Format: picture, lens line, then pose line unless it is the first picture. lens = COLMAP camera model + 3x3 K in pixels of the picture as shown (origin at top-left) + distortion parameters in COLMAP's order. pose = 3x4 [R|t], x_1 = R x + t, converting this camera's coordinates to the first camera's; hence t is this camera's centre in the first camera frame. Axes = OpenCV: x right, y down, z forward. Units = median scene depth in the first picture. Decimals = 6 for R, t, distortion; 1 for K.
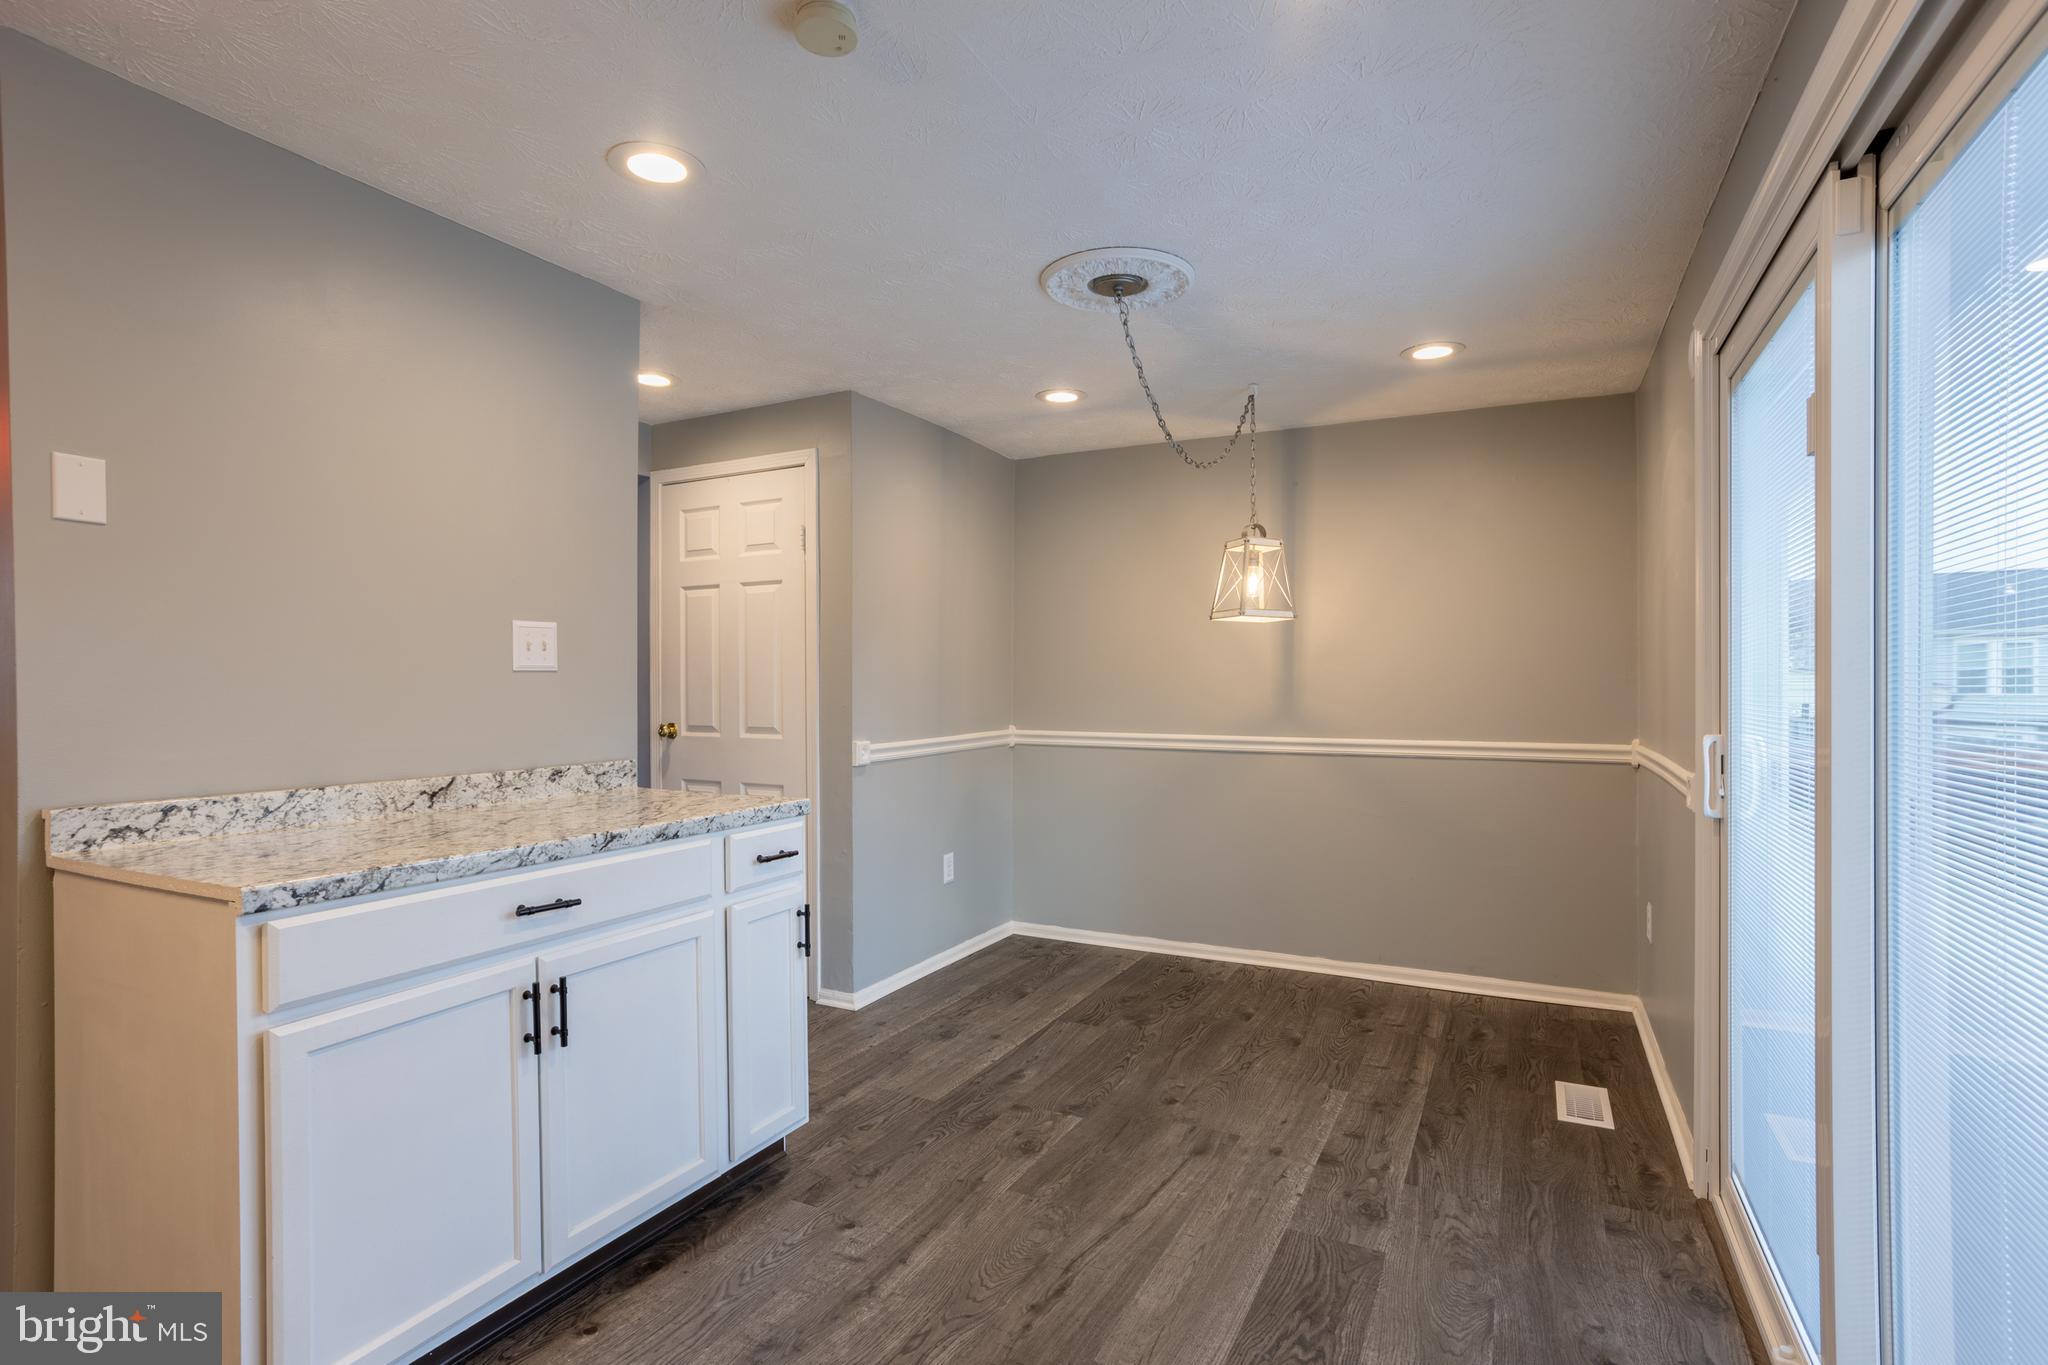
lens RADIAL K [[984.9, 0, 1024.2], [0, 984.9, 683.3], [0, 0, 1]] dist [-0.006491, 0.000713]
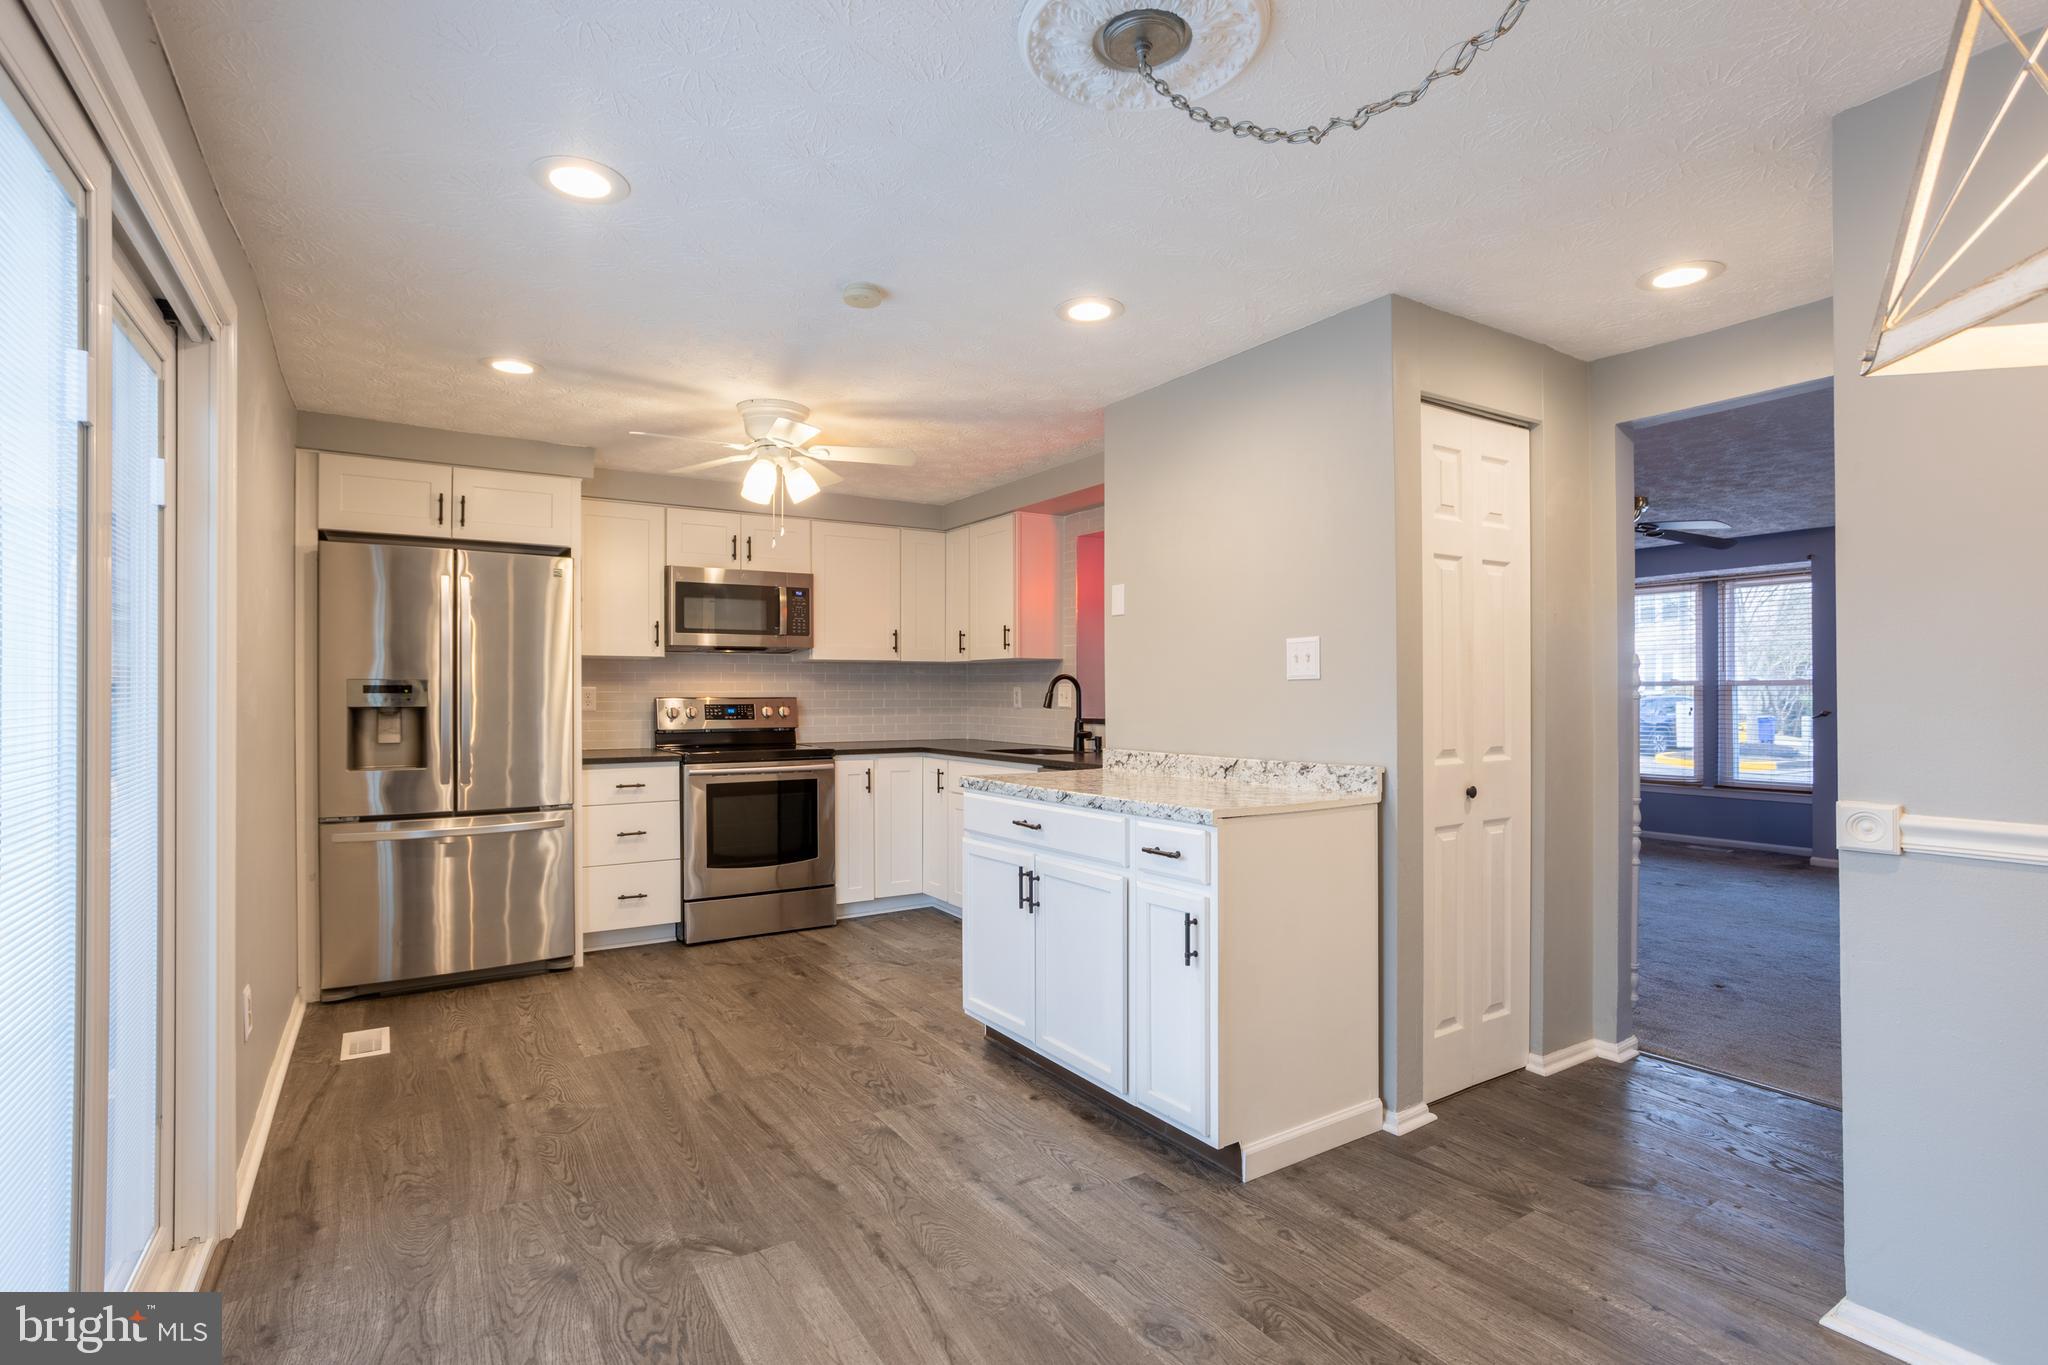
lens RADIAL K [[984.9, 0, 1025.1], [0, 984.9, 694.3], [0, 0, 1]] dist [-0.006491, 0.000713]
pose [[-0.493855, 0.002646, -0.869540, 0.813992], [0.005409, 0.999985, -0.000029, 0.004050], [0.869527, -0.004717, -0.493862, 1.523279]]
